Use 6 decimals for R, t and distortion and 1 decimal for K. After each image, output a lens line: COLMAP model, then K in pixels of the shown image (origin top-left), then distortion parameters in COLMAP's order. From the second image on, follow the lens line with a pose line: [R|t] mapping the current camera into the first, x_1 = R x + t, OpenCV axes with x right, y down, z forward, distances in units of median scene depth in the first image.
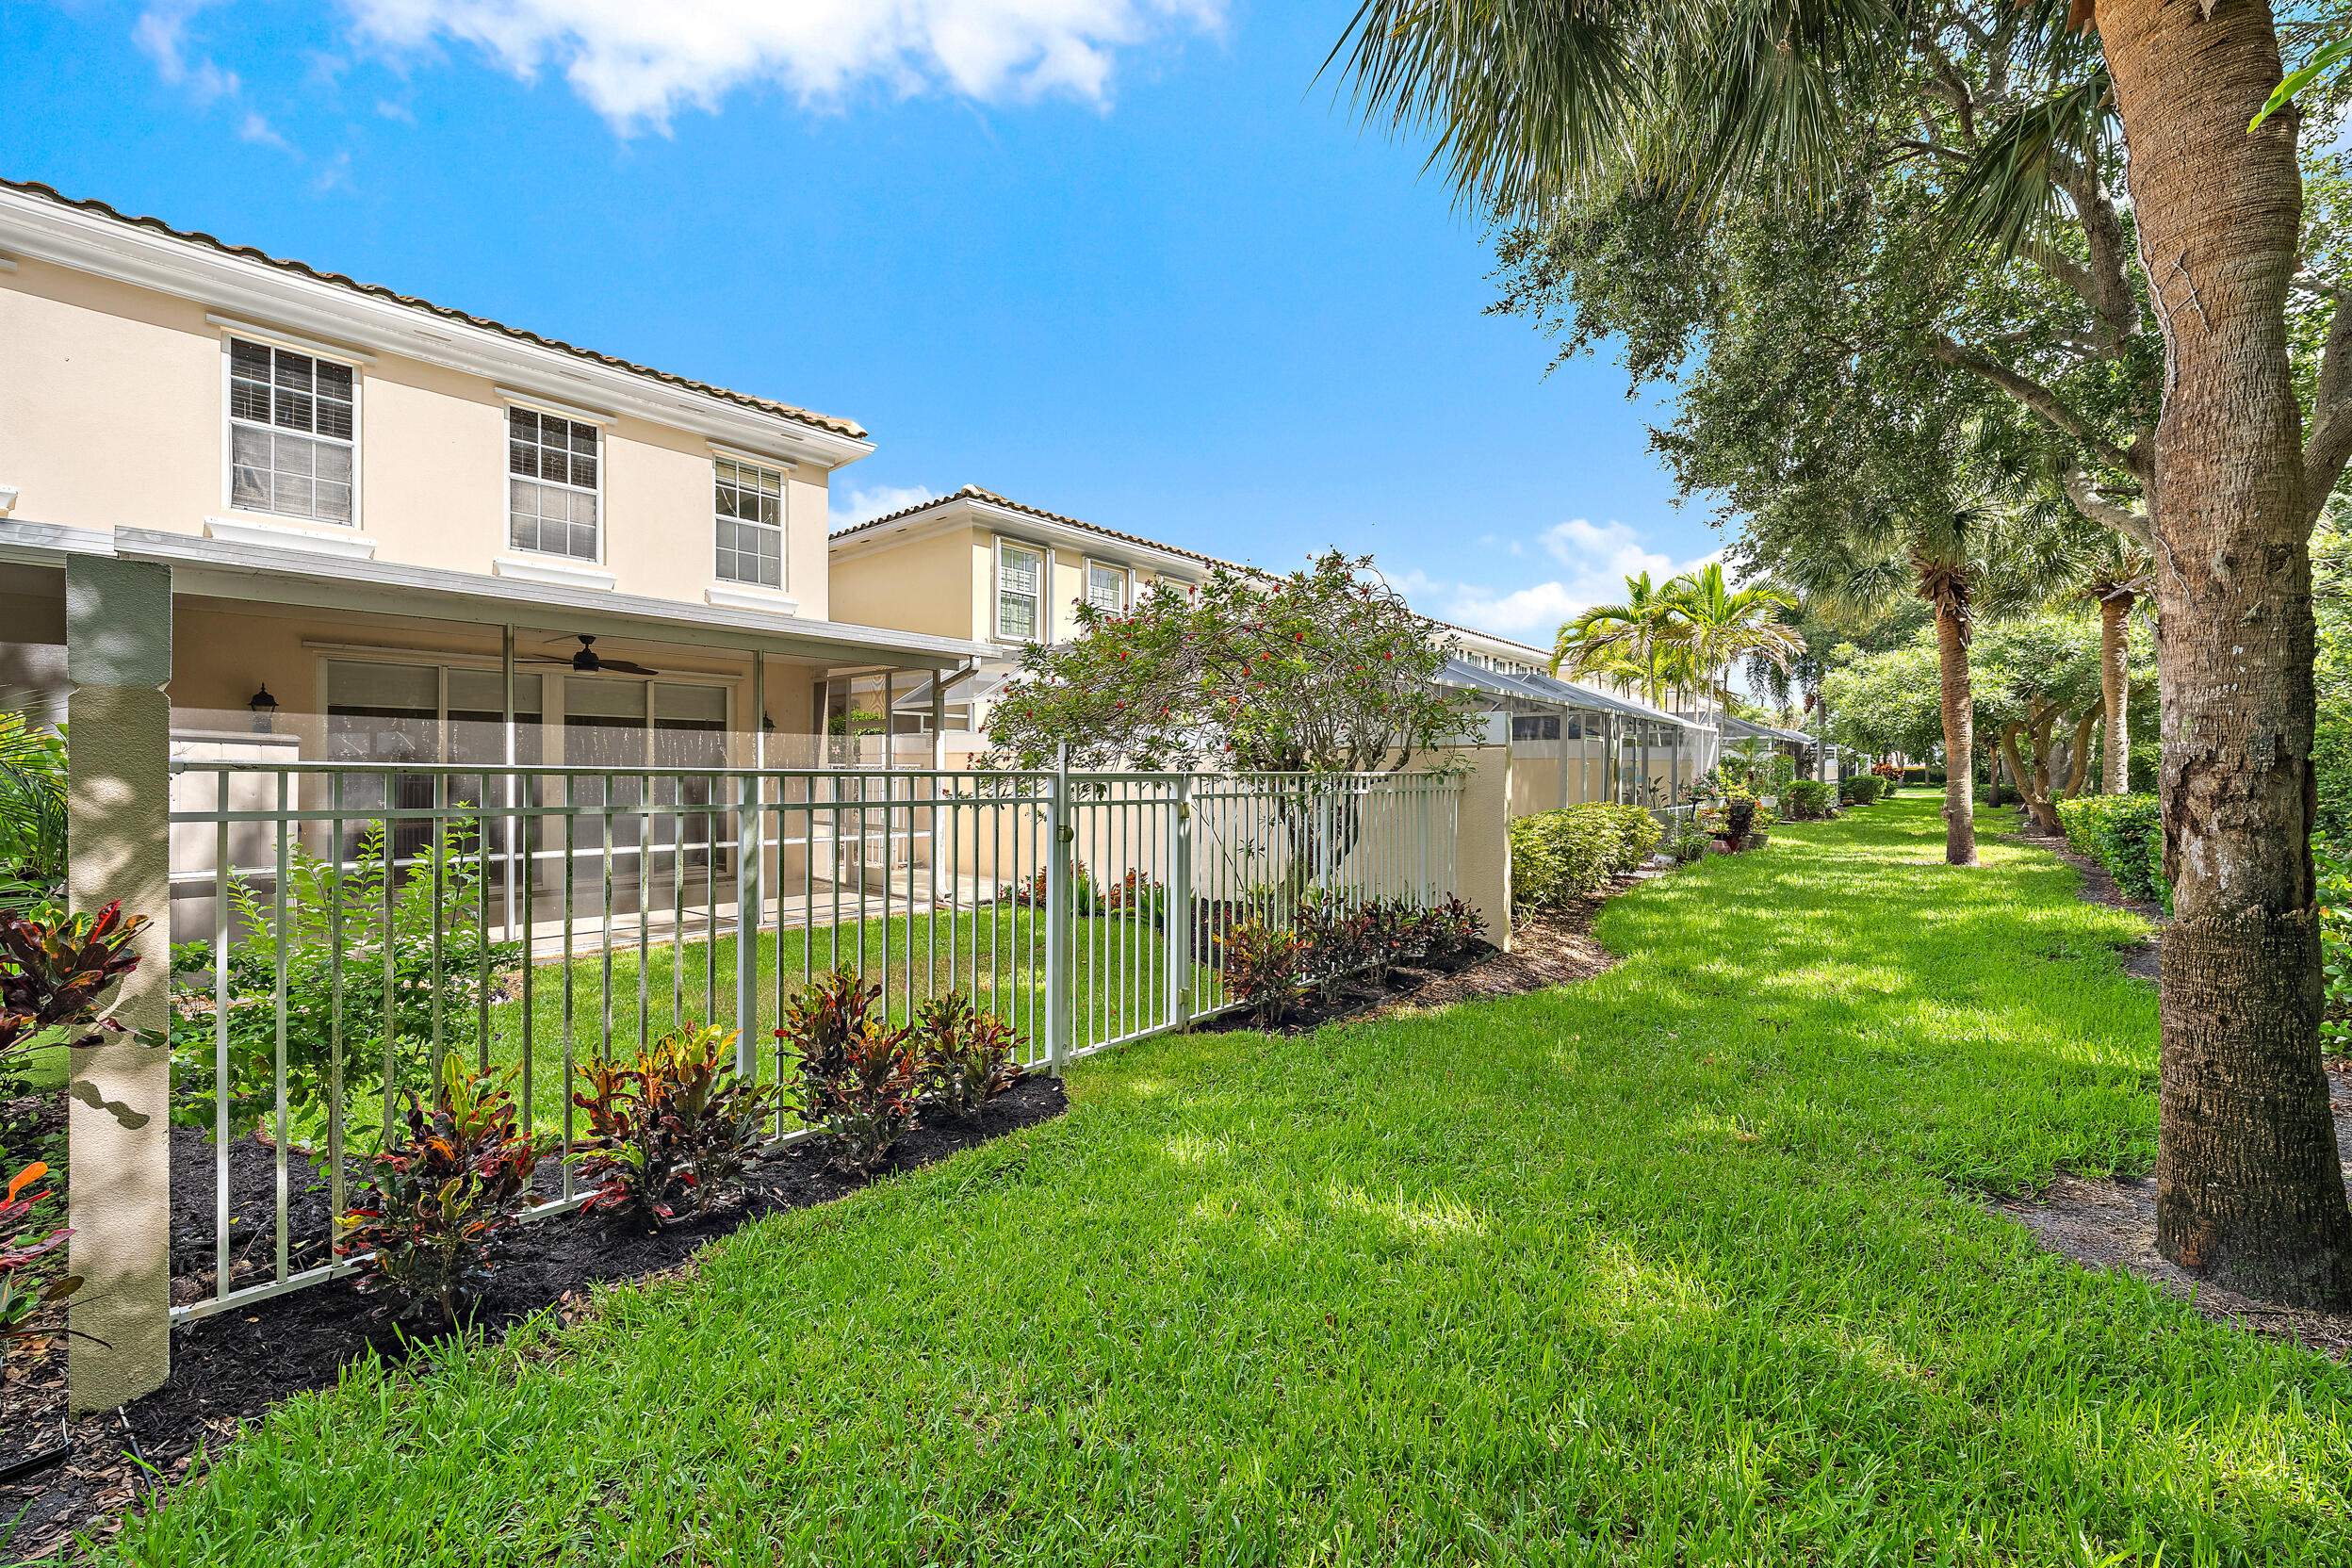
lens RADIAL K [[897.2, 0, 1166.4], [0, 897.2, 778.2], [0, 0, 1]] dist [-0.004451, 0.000001]
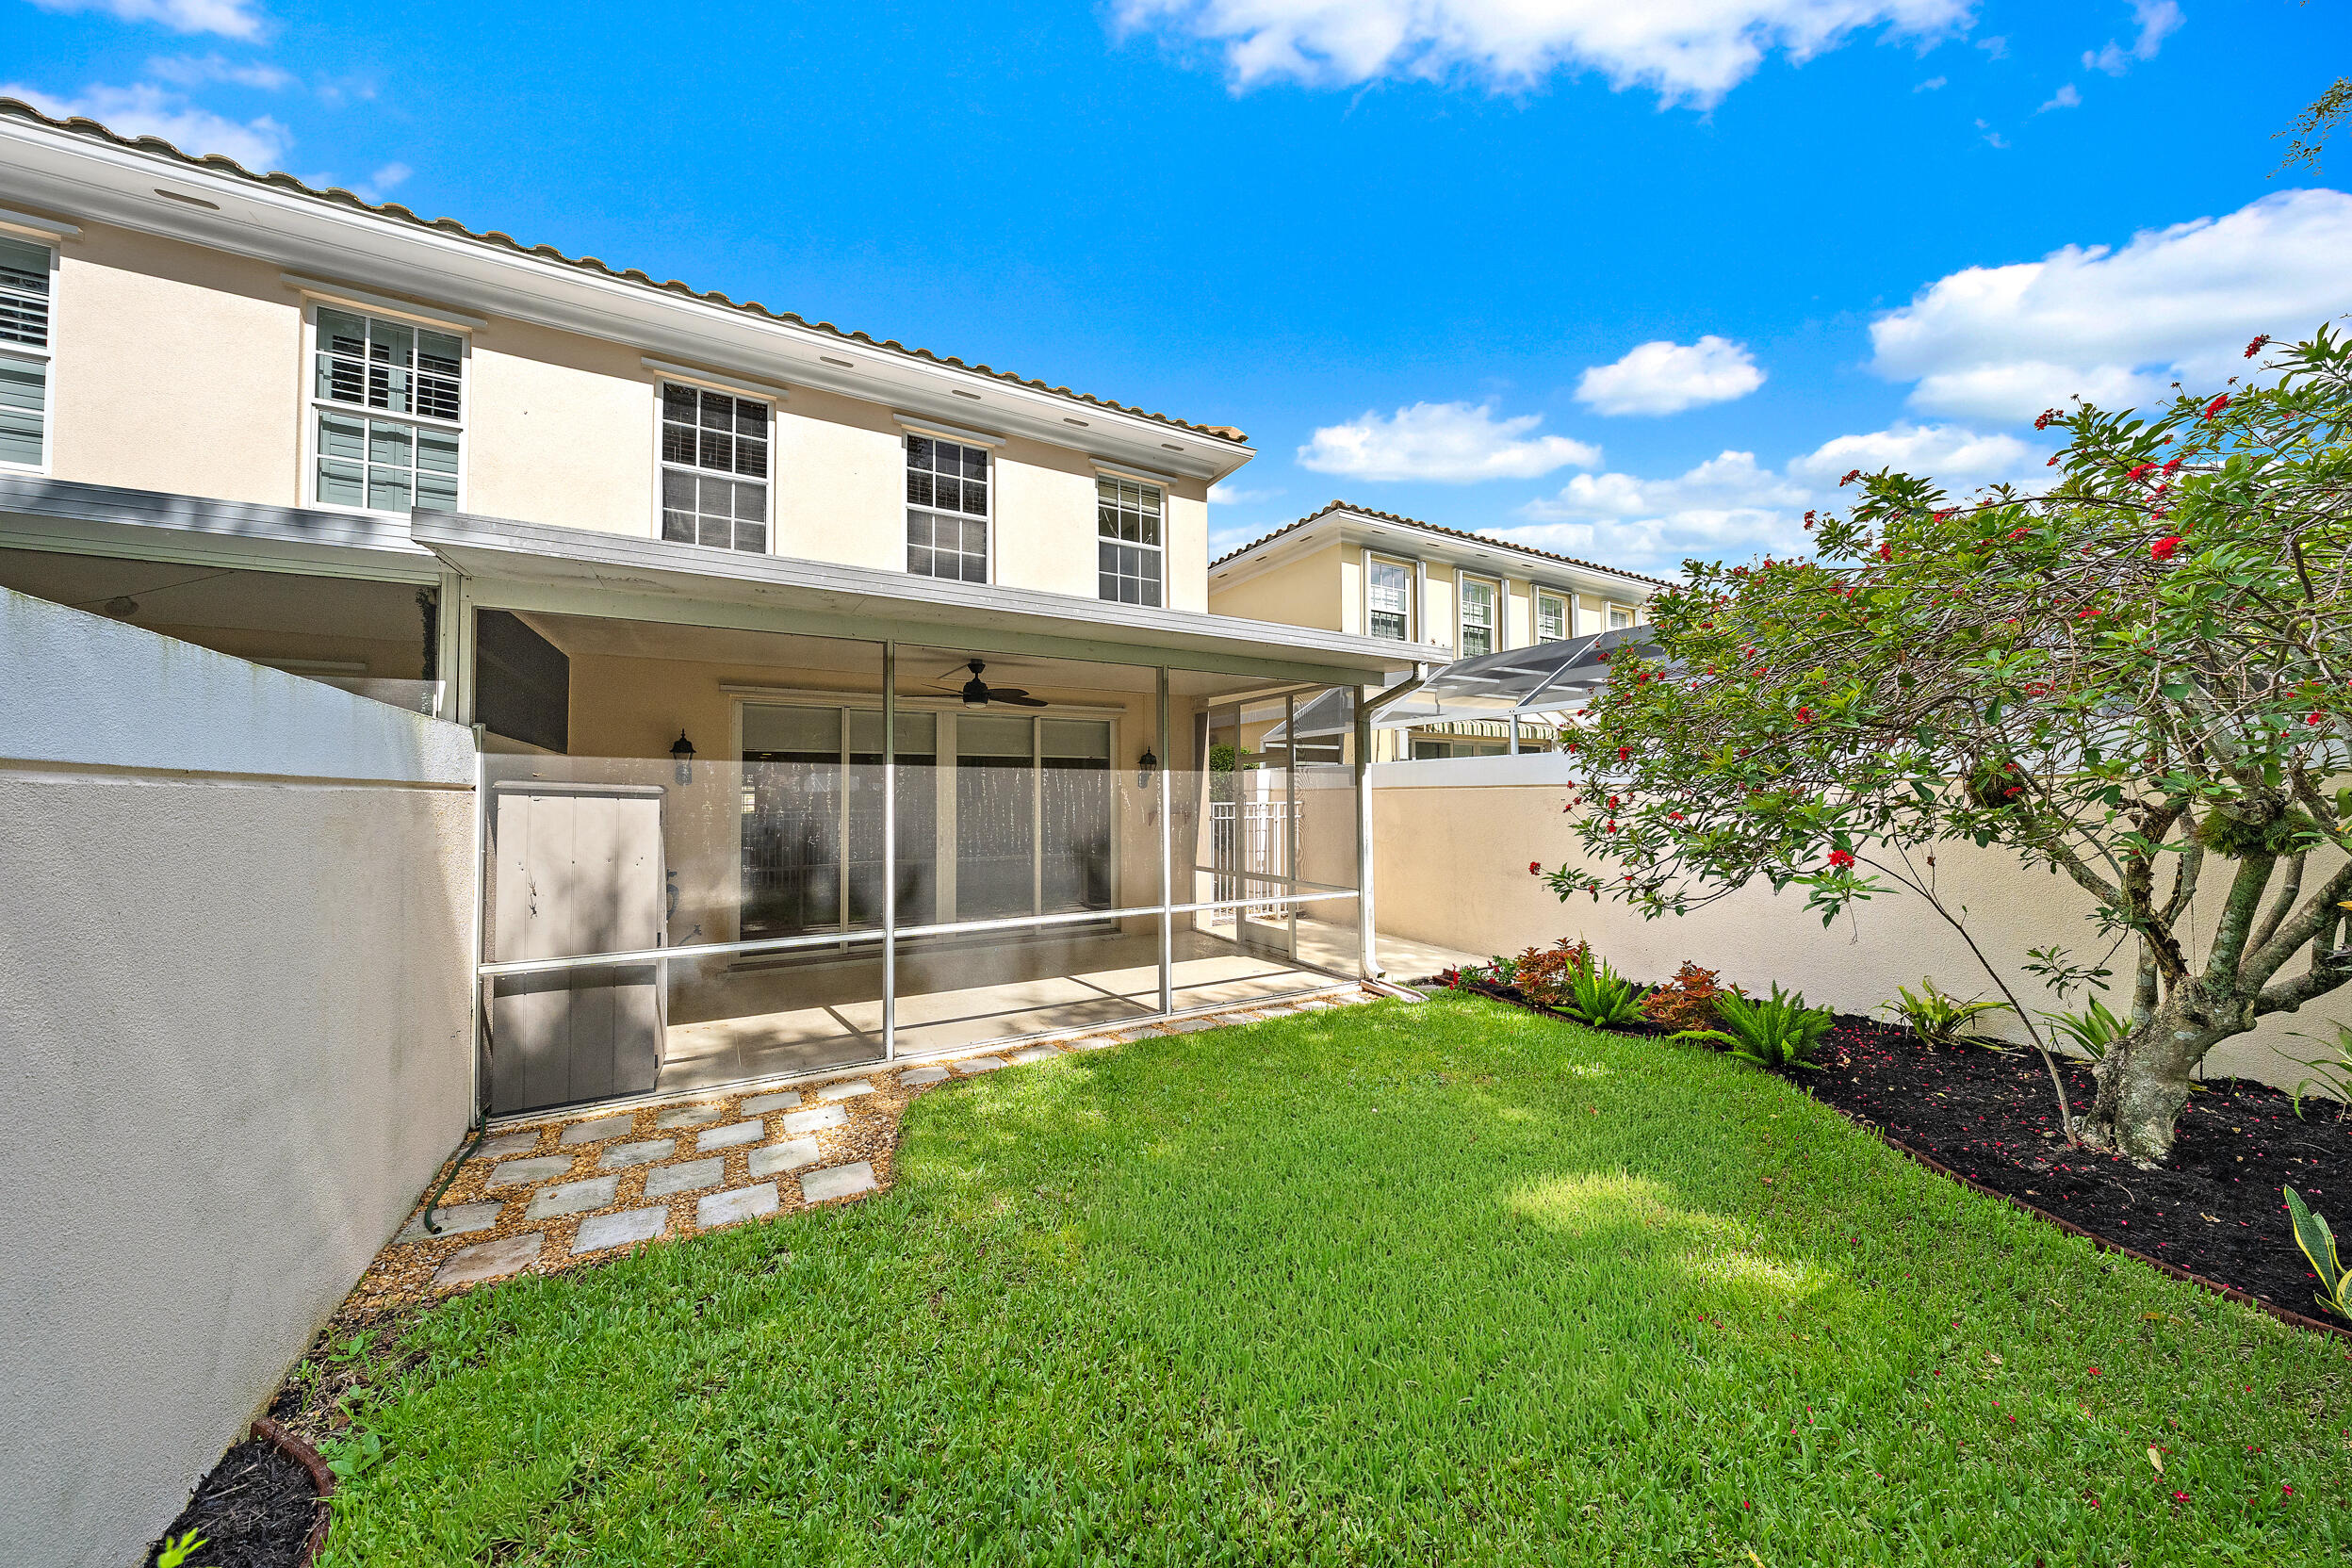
lens RADIAL K [[804.5, 0, 1183.0], [0, 804.5, 782.1], [0, 0, 1]] dist [-0.002134, -0.000220]
pose [[0.946085, -0.016349, -0.323505, -0.174678], [0.006667, 0.999497, -0.031013, -0.015231], [0.323849, 0.027184, 0.945718, 0.278785]]
